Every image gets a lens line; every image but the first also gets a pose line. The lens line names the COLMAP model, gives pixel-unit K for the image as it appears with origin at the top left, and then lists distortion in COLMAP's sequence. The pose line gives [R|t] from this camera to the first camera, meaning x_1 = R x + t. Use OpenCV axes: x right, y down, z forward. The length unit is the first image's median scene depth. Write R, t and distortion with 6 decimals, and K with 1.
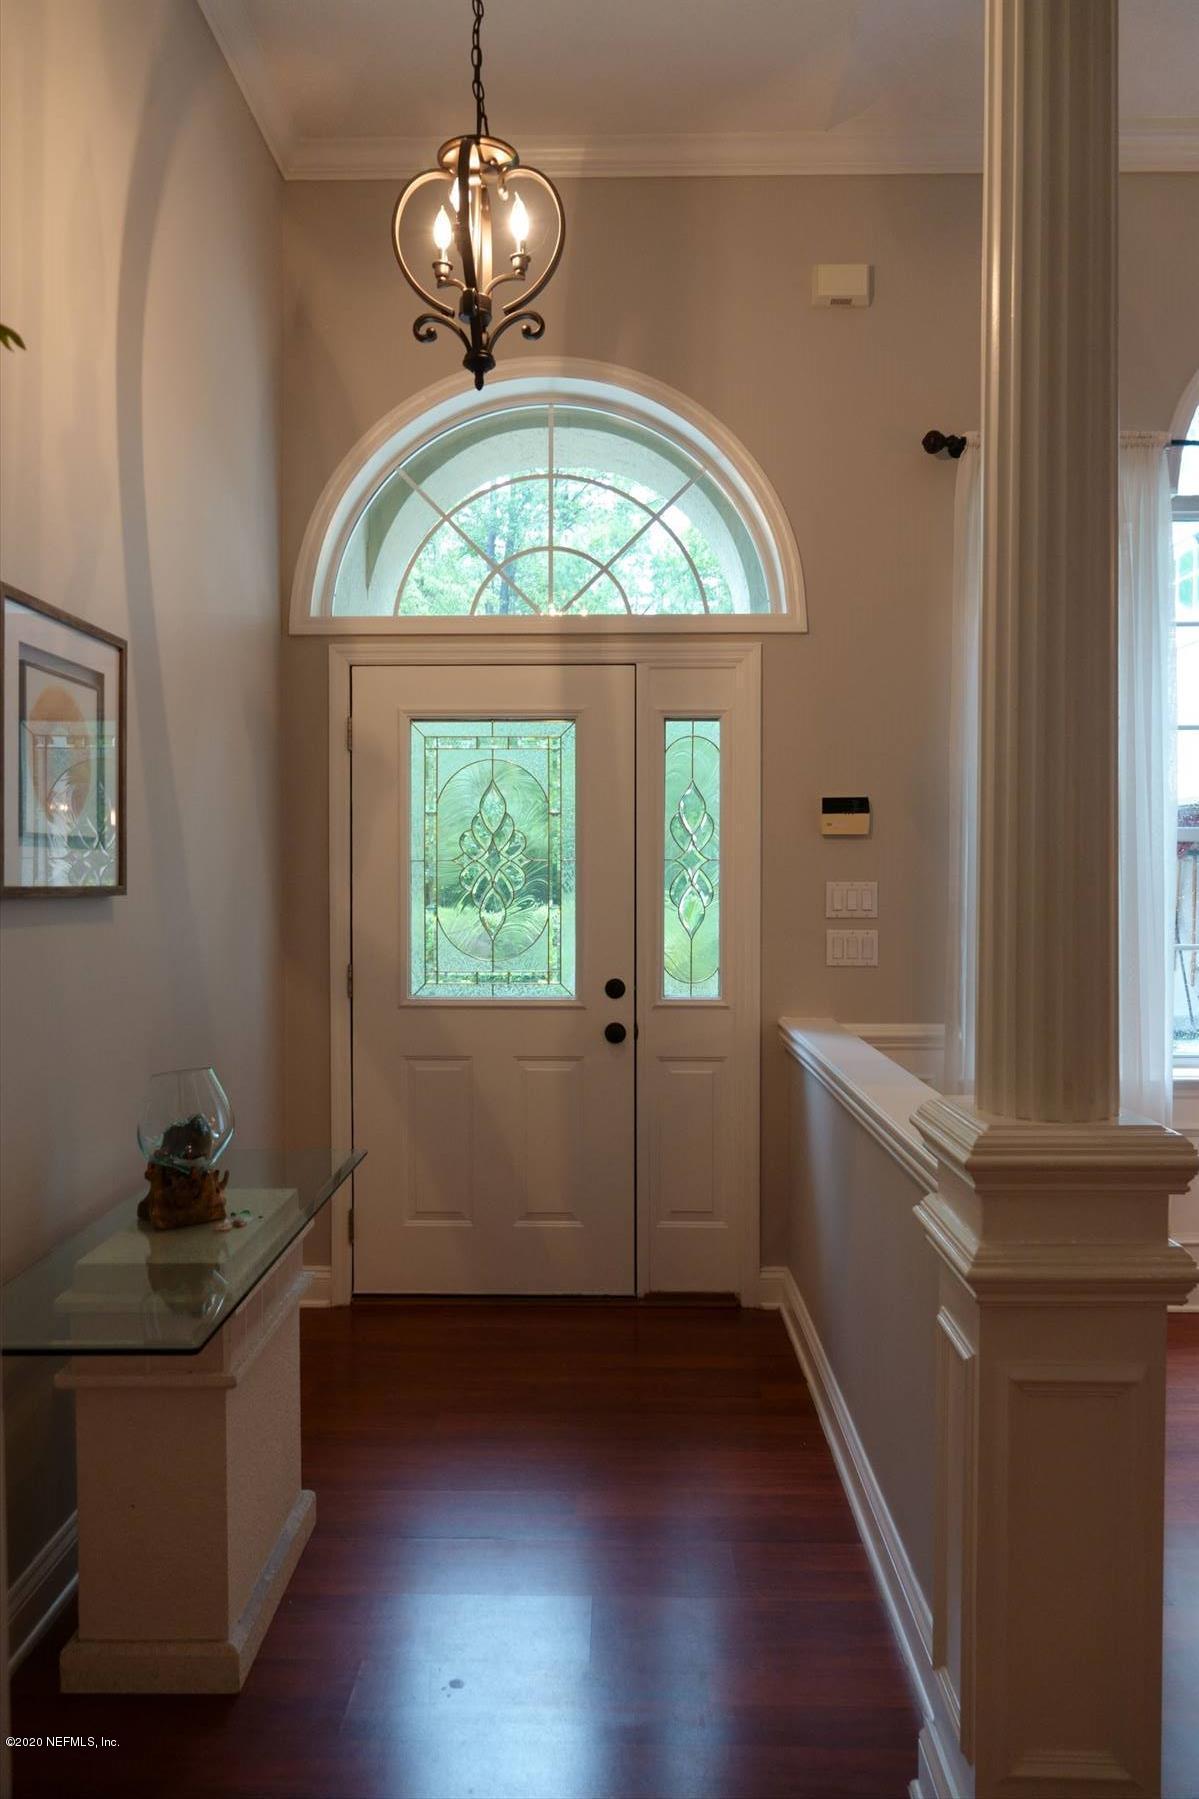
lens RADIAL K [[1259.2, 0, 602.5], [0, 1259.2, 900.5], [0, 0, 1]] dist [0.008908, -0.005122]
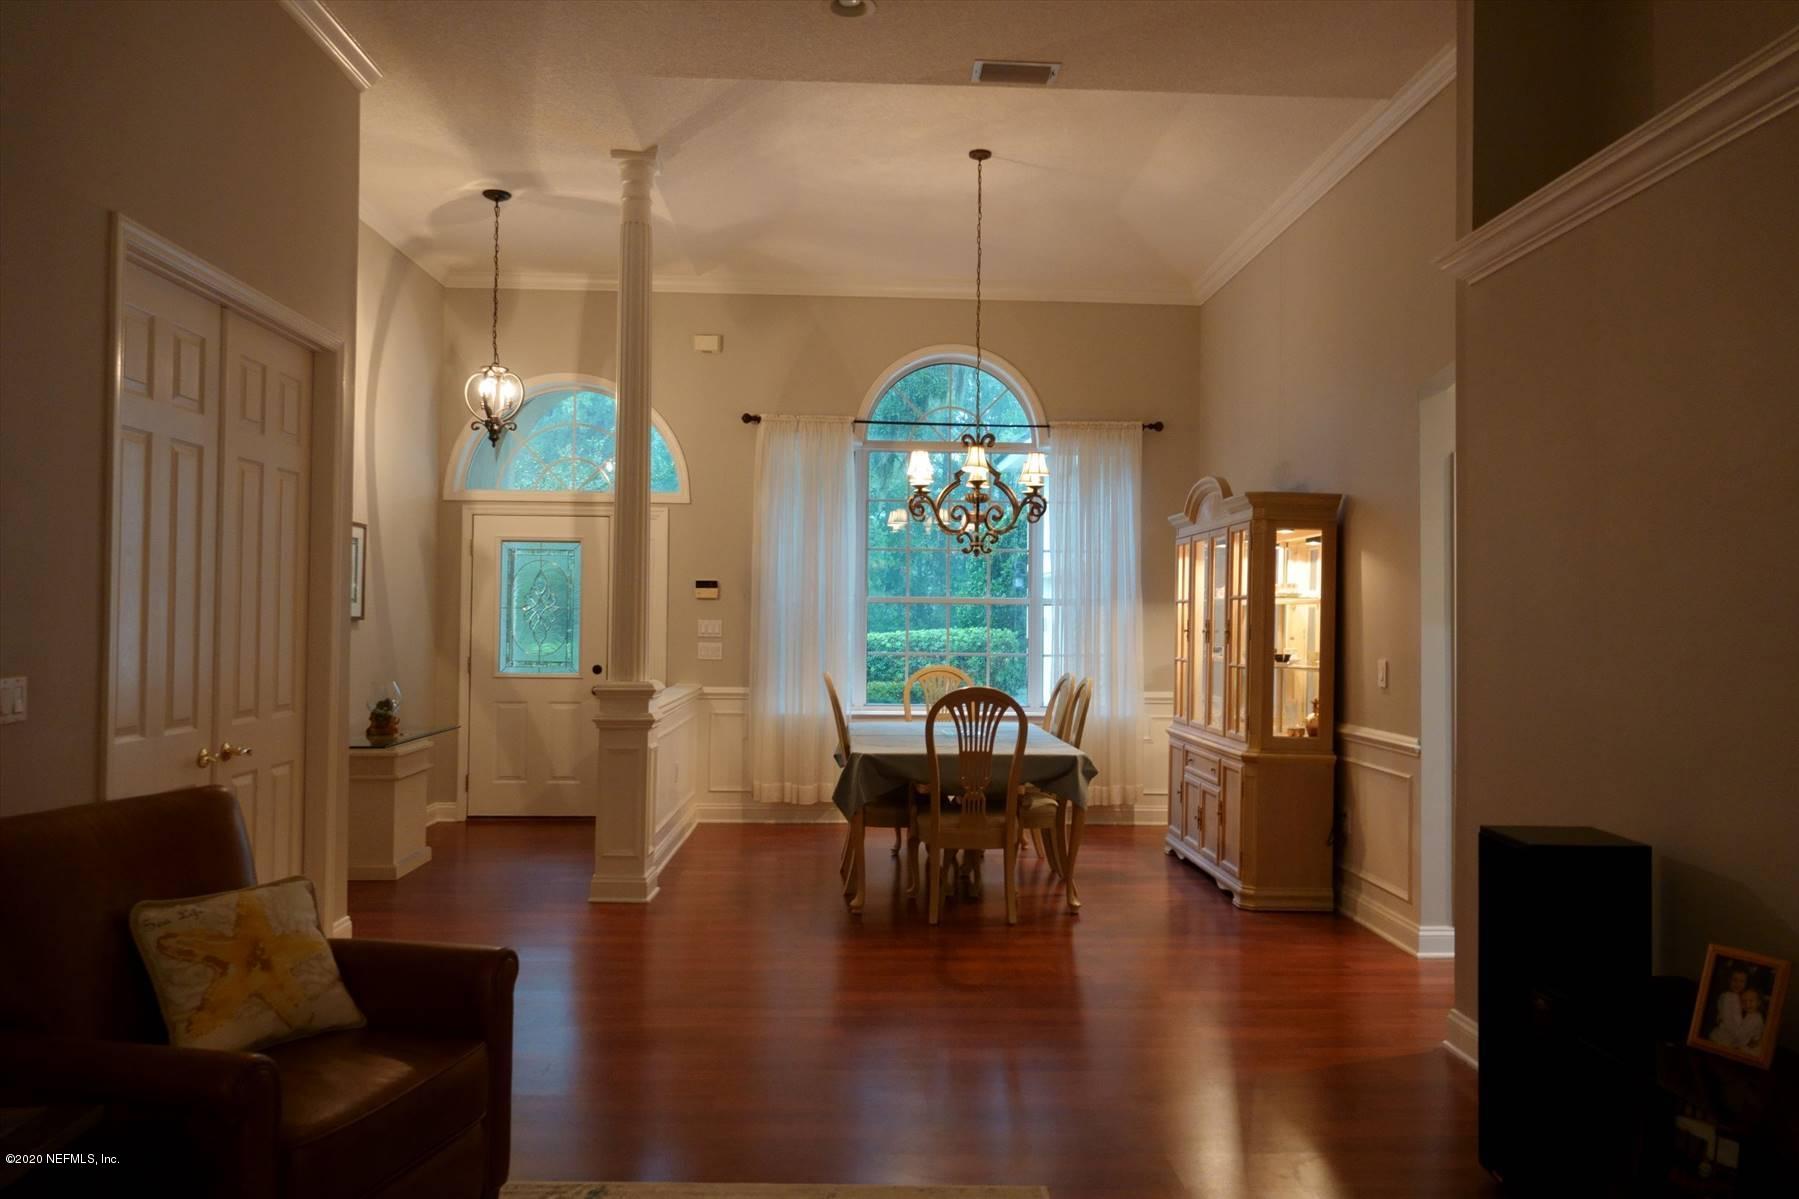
lens RADIAL K [[1259.2, 0, 897.1], [0, 1259.2, 597.3], [0, 0, 1]] dist [0.008908, -0.005122]
pose [[0.998568, 0.012000, 0.052130, 0.406988], [-0.009887, 0.999127, -0.040594, 0.030243], [-0.052572, 0.040020, 0.997815, -1.152842]]
